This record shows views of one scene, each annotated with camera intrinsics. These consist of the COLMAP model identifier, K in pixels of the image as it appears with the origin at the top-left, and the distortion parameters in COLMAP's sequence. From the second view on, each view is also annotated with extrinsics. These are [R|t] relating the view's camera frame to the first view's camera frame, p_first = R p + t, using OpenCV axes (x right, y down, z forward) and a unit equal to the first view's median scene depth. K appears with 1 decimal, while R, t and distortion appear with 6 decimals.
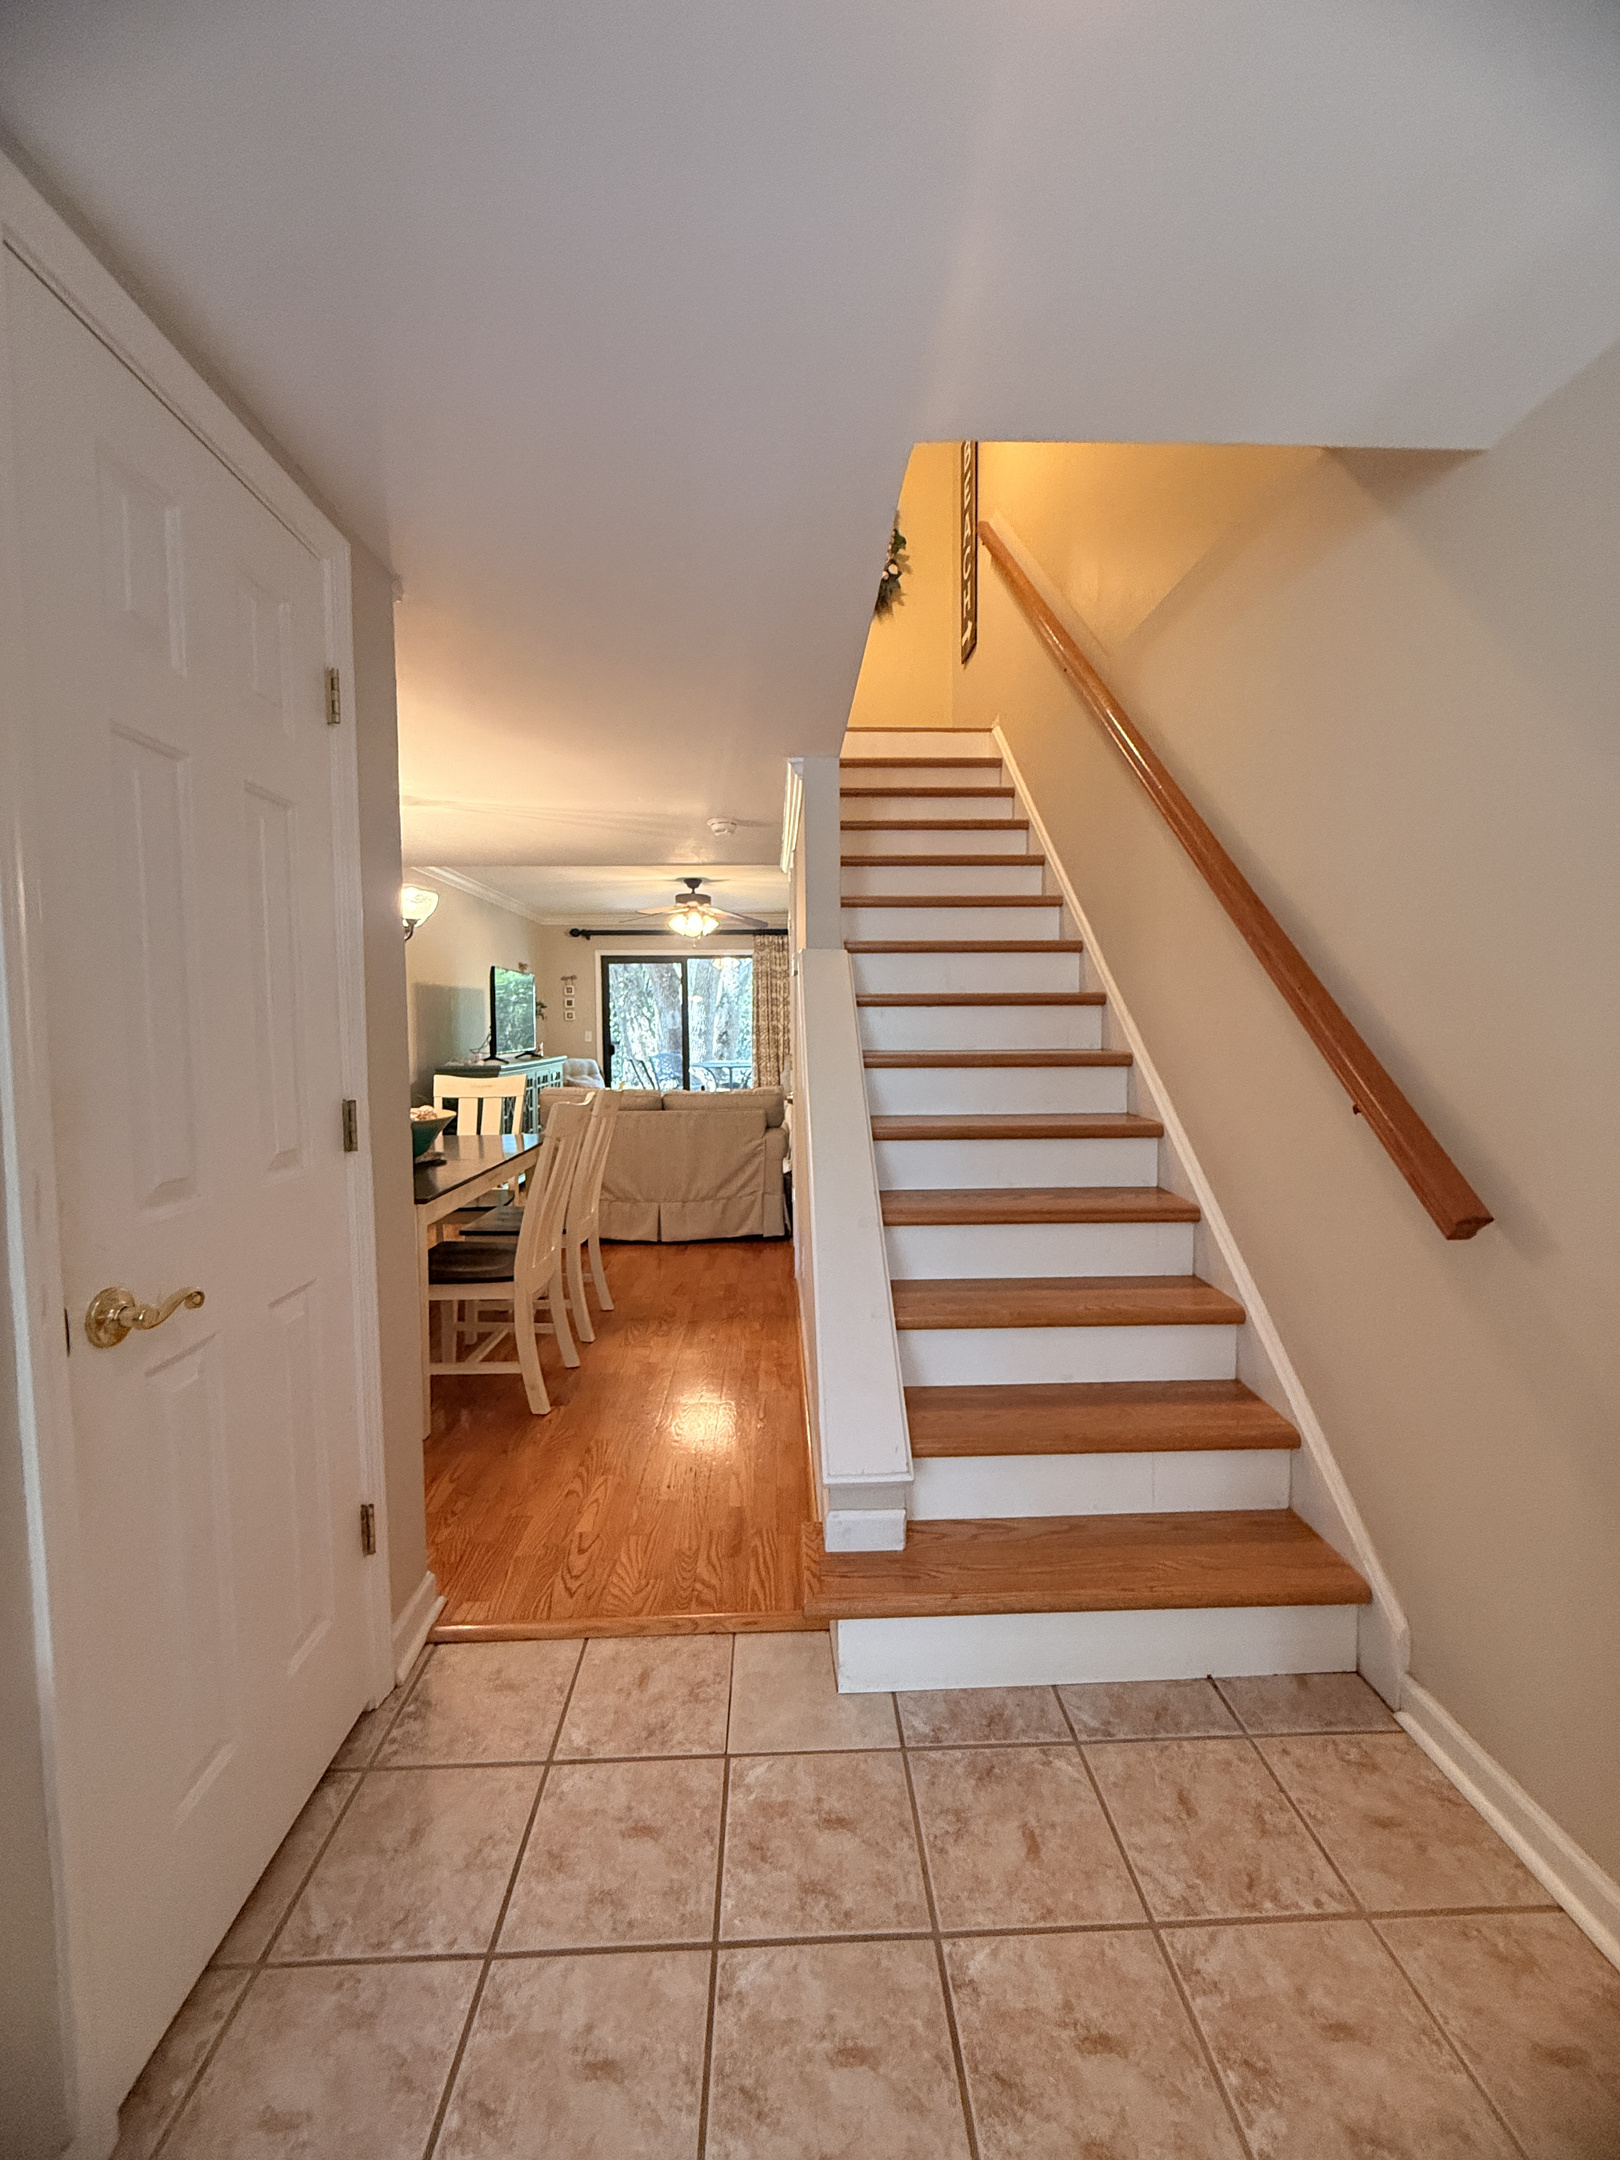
lens RADIAL K [[860.6, 0, 808.6], [0, 860.6, 1077.0], [0, 0, 1]] dist [-0.002572, 0.000565]
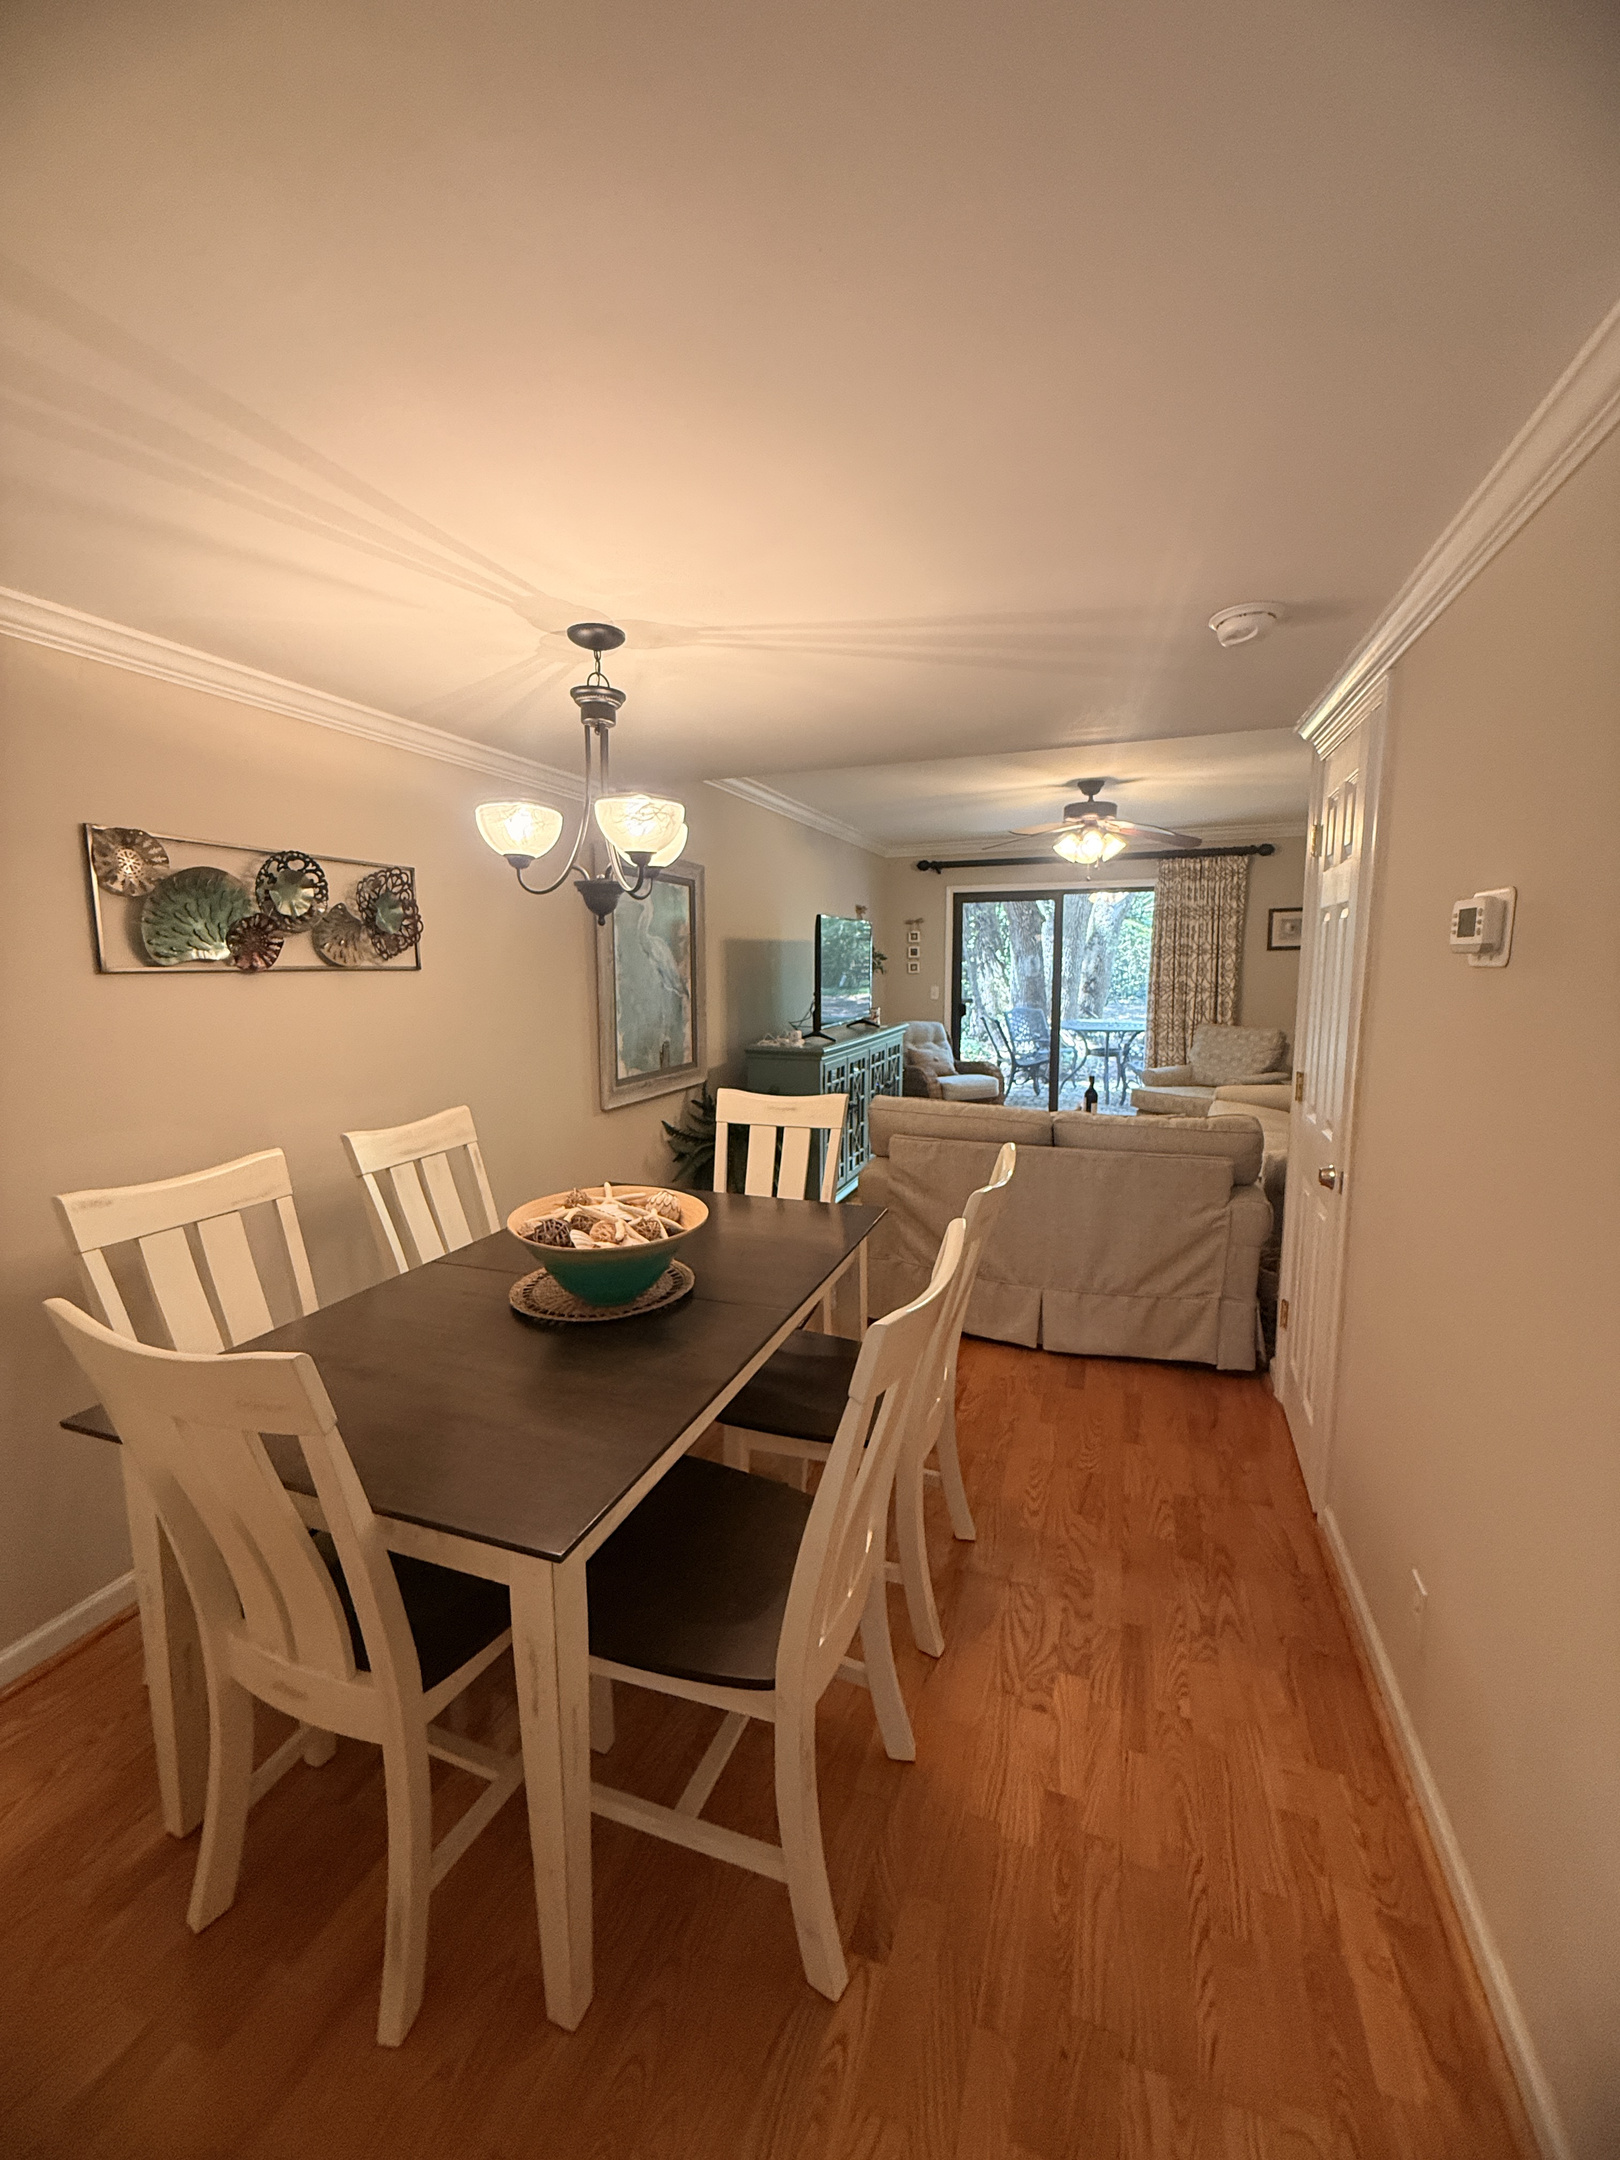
lens RADIAL K [[860.6, 0, 809.0], [0, 860.6, 1073.0], [0, 0, 1]] dist [-0.002572, 0.000565]
pose [[0.925504, 0.050410, -0.375368, -0.116912], [-0.022586, 0.996685, 0.078160, -0.069397], [0.378064, -0.063859, 0.923574, 0.406642]]
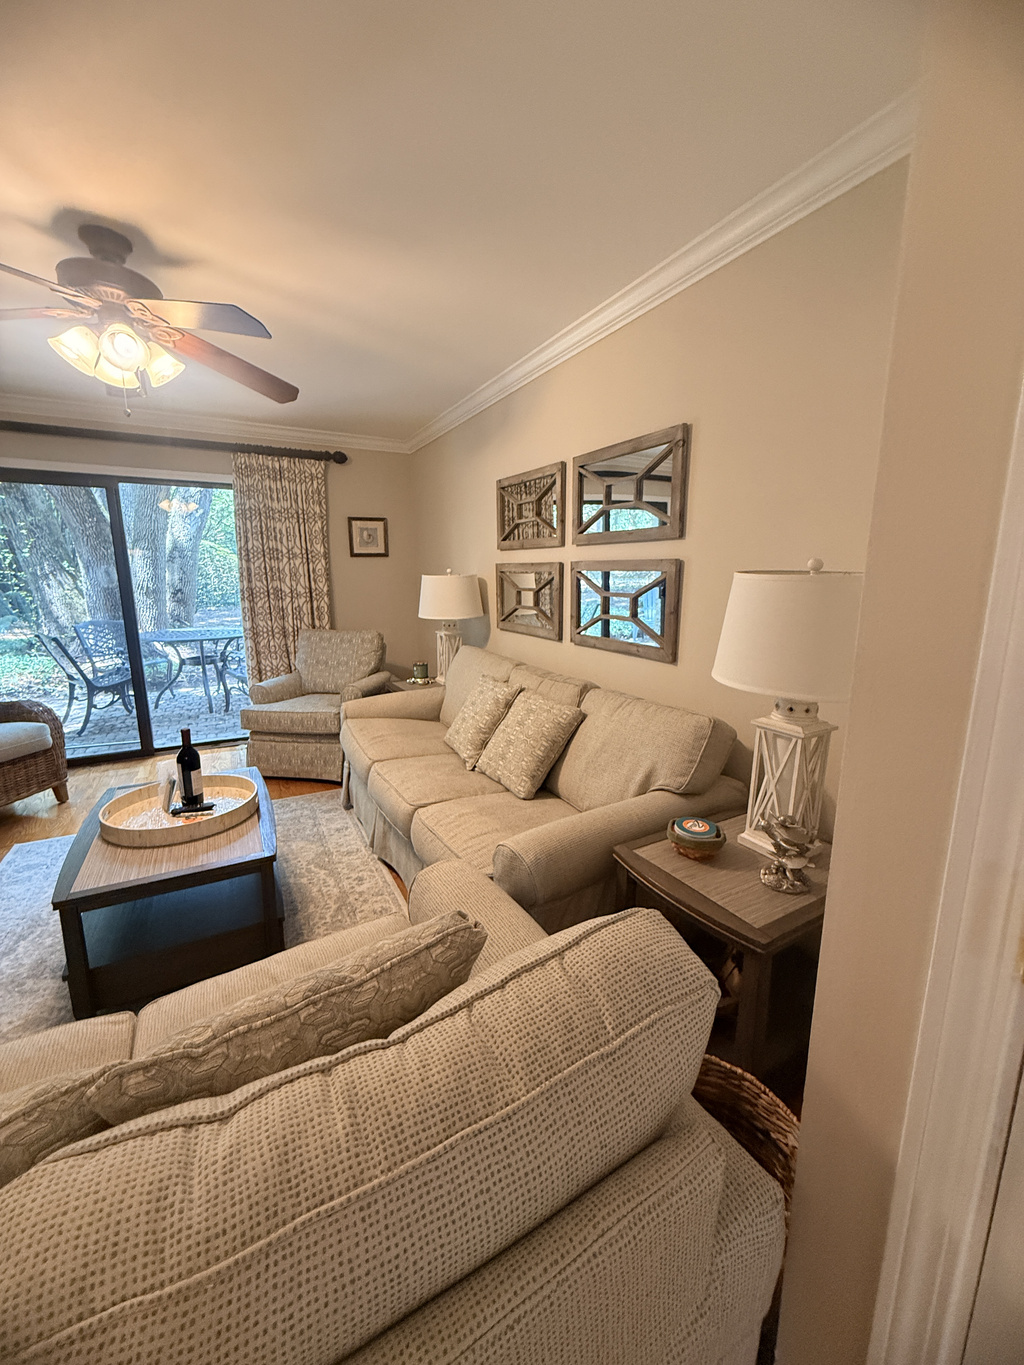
lens RADIAL K [[543.8, 0, 512.8], [0, 543.8, 679.9], [0, 0, 1]] dist [-0.002572, 0.000565]
pose [[0.893020, -0.078781, 0.443067, -0.148980], [0.022929, 0.991244, 0.130037, -0.080997], [-0.449432, -0.105967, 0.887007, 1.067789]]
